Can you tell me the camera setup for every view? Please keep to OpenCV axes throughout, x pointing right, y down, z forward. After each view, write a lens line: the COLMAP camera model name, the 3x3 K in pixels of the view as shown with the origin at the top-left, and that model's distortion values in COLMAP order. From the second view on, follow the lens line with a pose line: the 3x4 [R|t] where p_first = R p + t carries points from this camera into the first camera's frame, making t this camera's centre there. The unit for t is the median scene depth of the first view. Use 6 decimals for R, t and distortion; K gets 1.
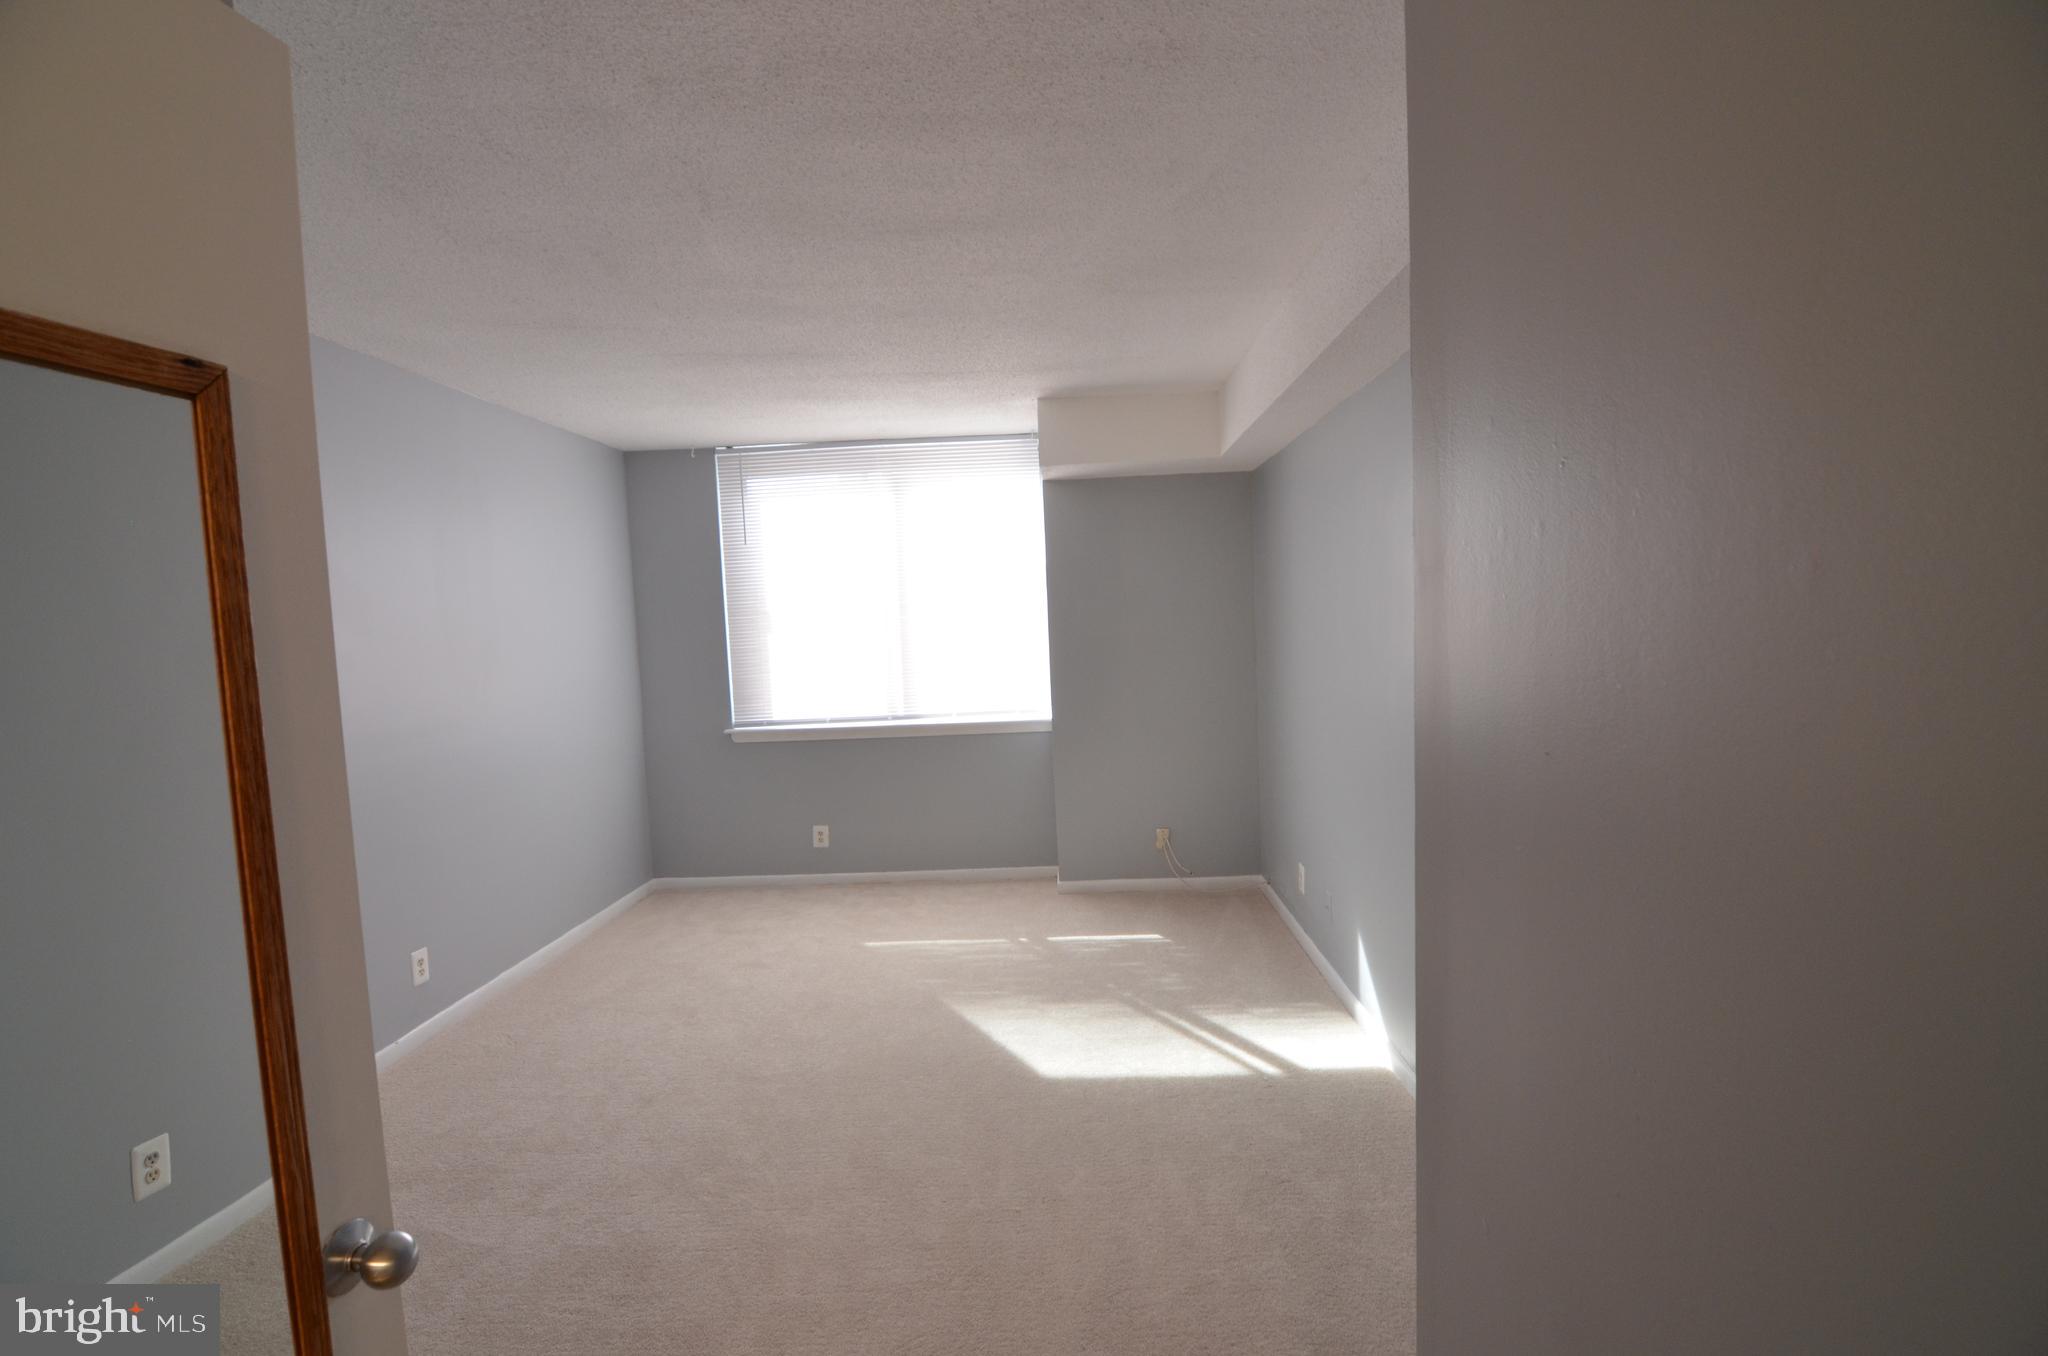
lens RADIAL K [[980.7, 0, 1028.7], [0, 980.7, 679.4], [0, 0, 1]] dist [-0.011334, -0.008387]
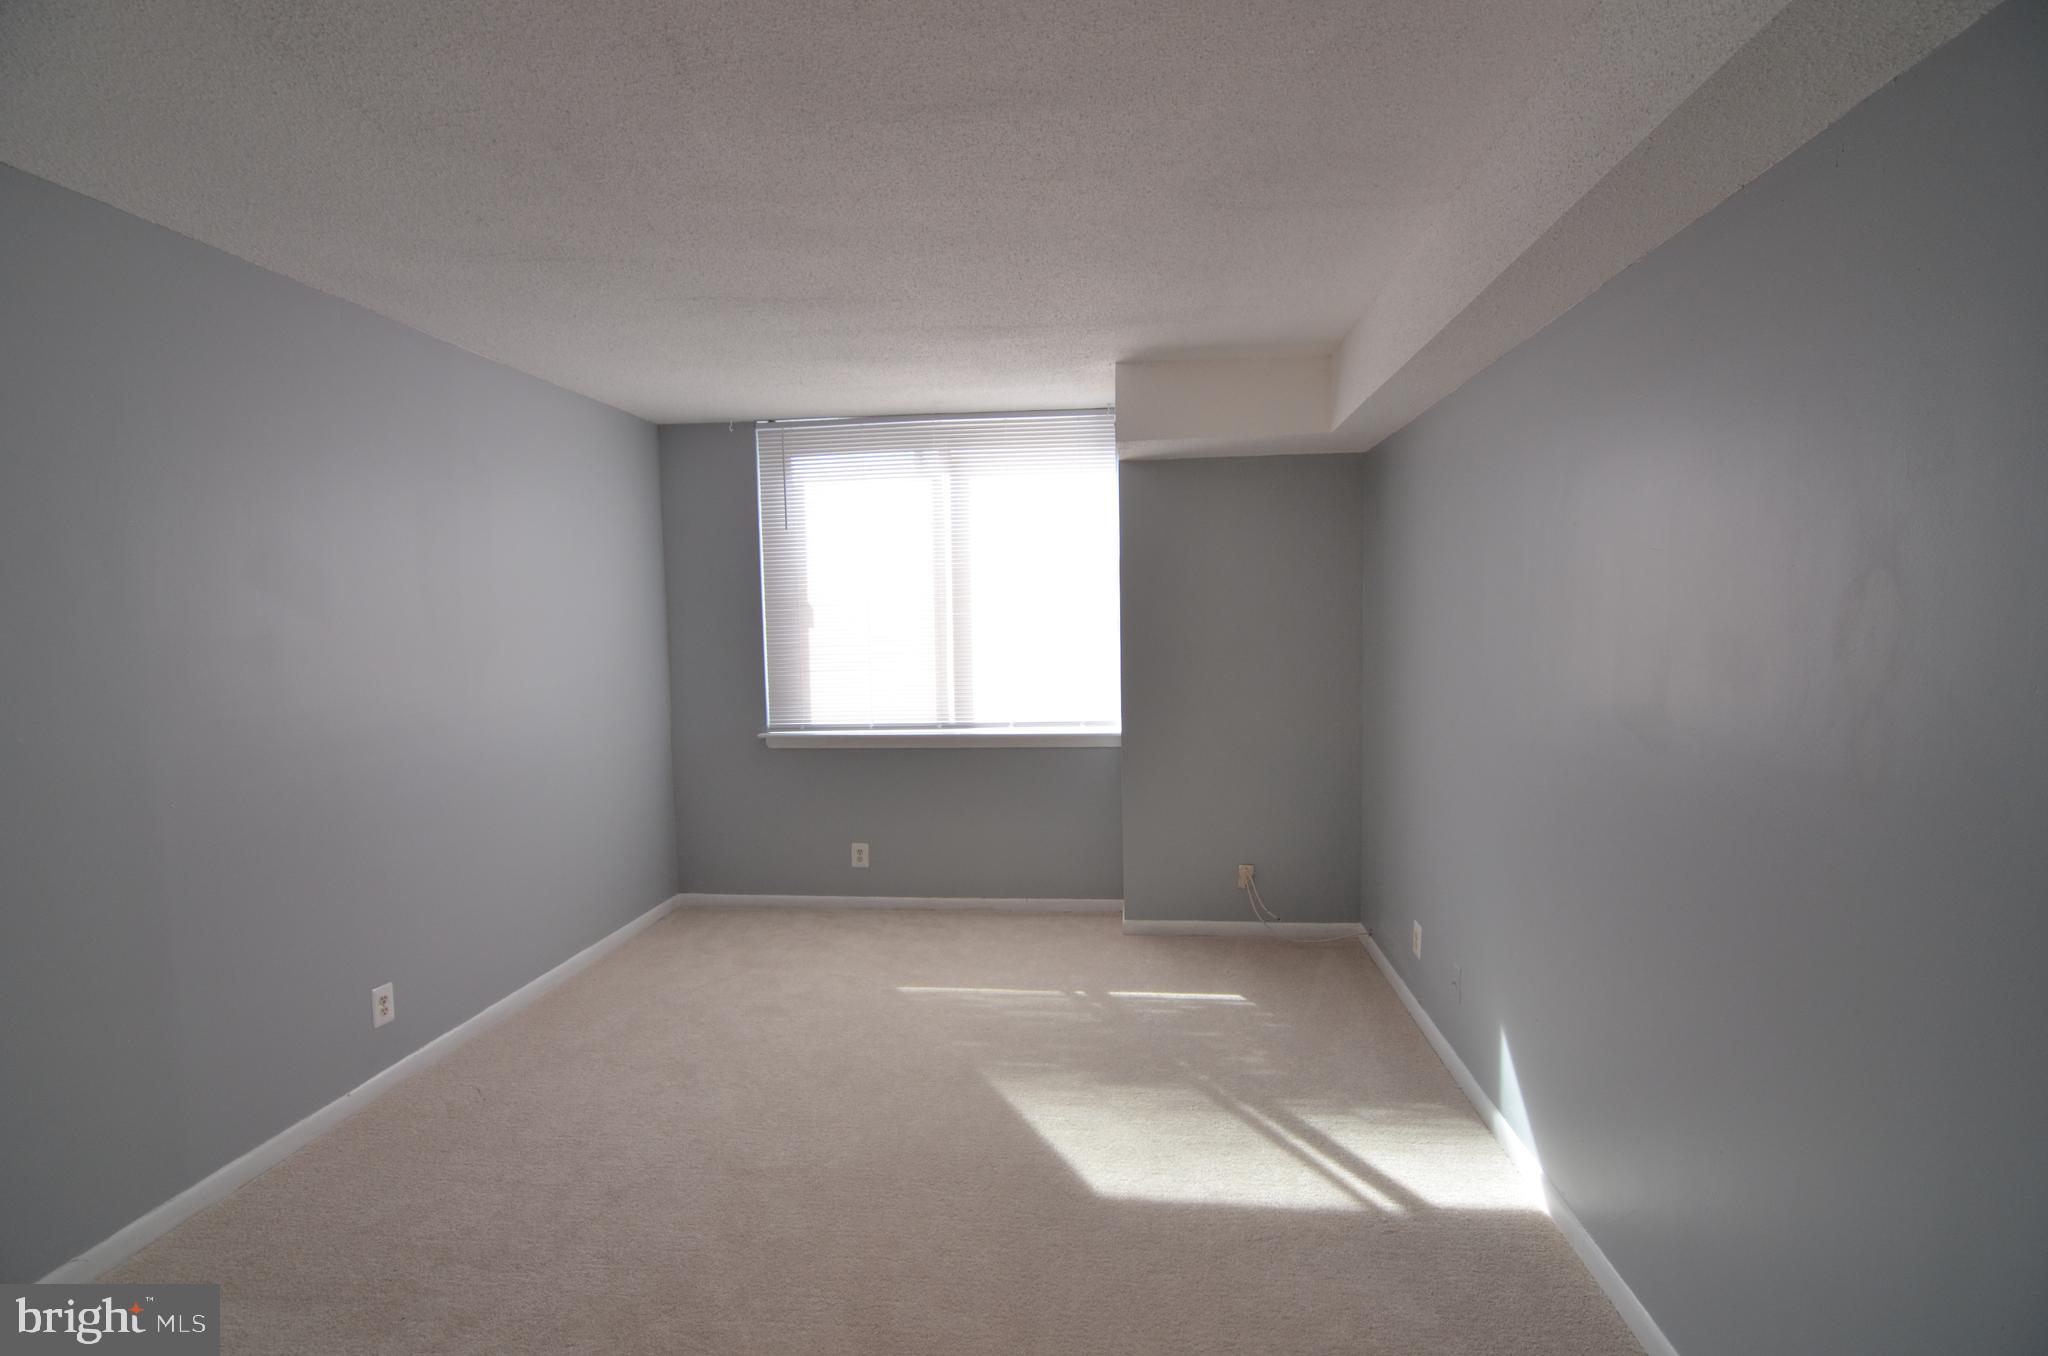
lens RADIAL K [[980.7, 0, 1022.1], [0, 980.7, 686.7], [0, 0, 1]] dist [-0.011334, -0.008387]
pose [[0.996606, 0.028782, -0.077127, 0.001788], [-0.027928, 0.999536, 0.012134, -0.012479], [0.077441, -0.009939, 0.996947, 0.148263]]
